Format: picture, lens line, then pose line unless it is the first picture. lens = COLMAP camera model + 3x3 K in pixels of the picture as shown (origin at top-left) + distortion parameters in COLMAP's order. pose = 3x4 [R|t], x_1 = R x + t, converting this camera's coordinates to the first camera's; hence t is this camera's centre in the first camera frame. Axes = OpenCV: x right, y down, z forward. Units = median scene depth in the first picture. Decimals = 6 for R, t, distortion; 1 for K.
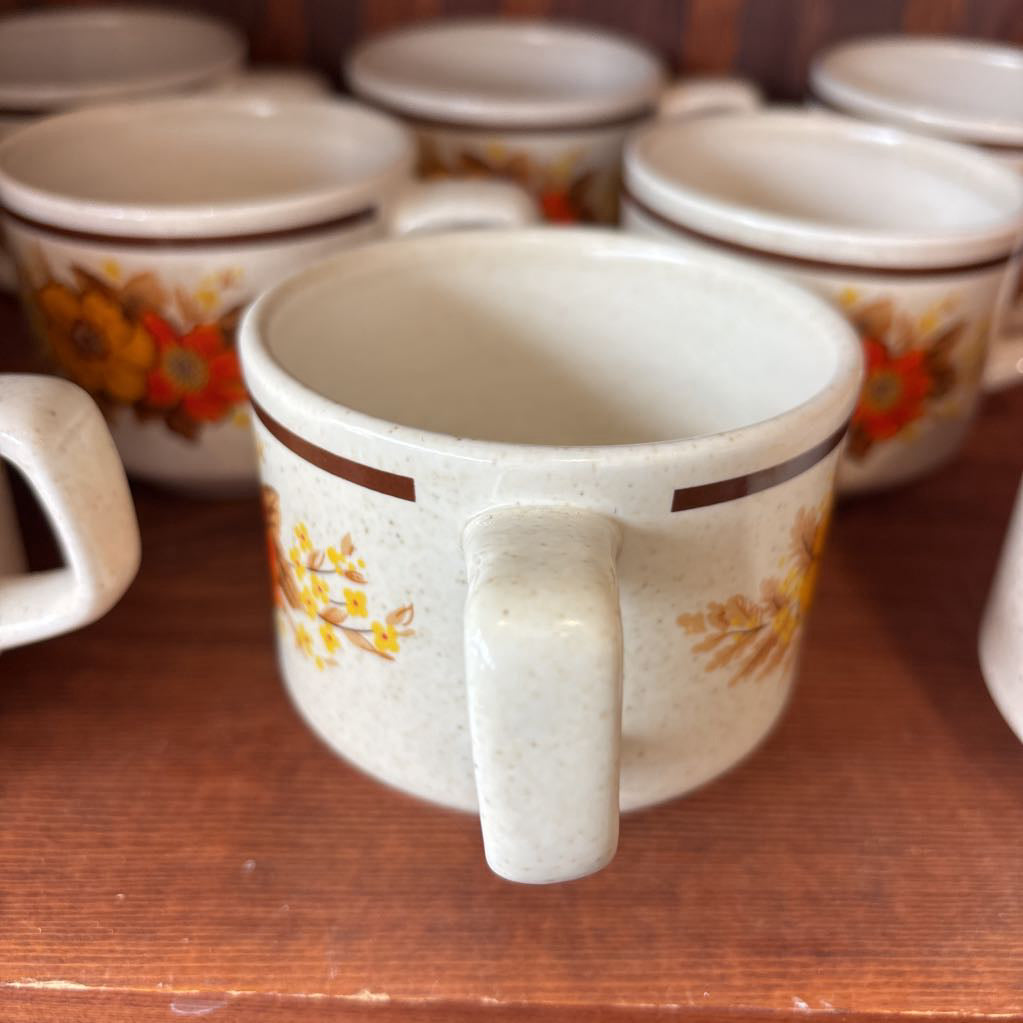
lens RADIAL K [[1110.0, 0, 505.8], [0, 1110.0, 532.9], [0, 0, 1]] dist [-0.016114, 0.000000]
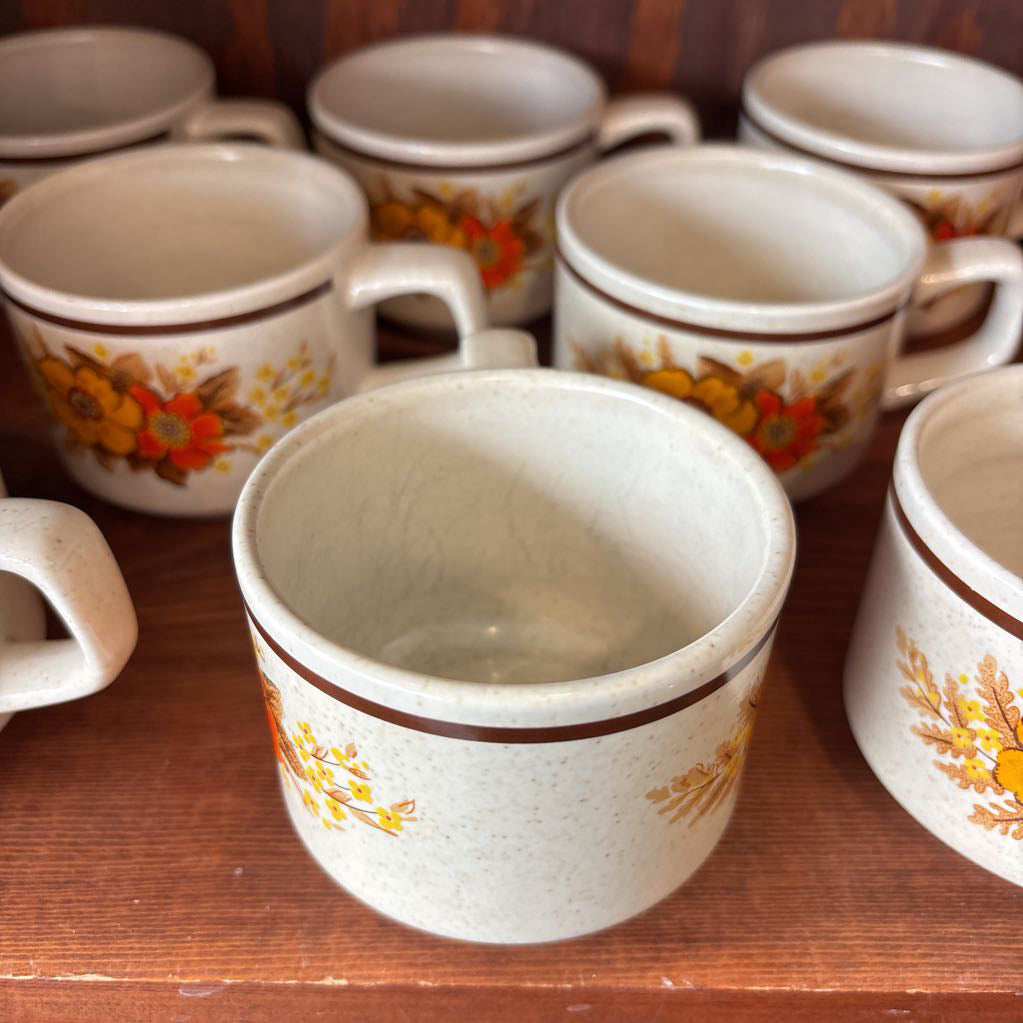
lens RADIAL K [[1110.0, 0, 508.5], [0, 1110.0, 527.4], [0, 0, 1]] dist [-0.016114, 0.000000]
pose [[0.999842, -0.017271, -0.004274, 0.089199], [0.017628, 0.994180, 0.106282, -0.222833], [0.002414, -0.106341, 0.994327, -0.208777]]
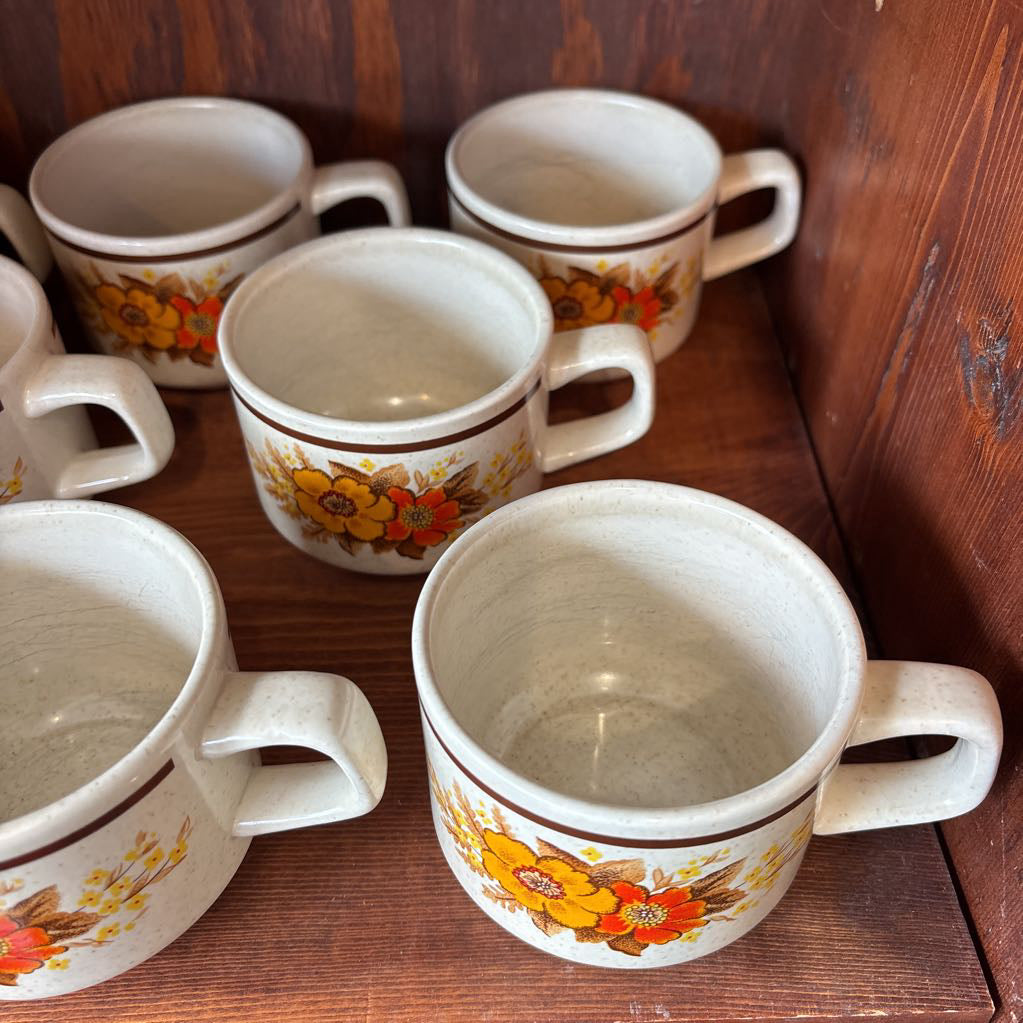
lens RADIAL K [[1110.0, 0, 526.6], [0, 1110.0, 525.7], [0, 0, 1]] dist [-0.016114, 0.000000]
pose [[0.998507, -0.052626, 0.014611, 0.634653], [0.048452, 0.976984, 0.207739, -0.540362], [-0.025207, -0.206721, 0.978075, -0.374711]]
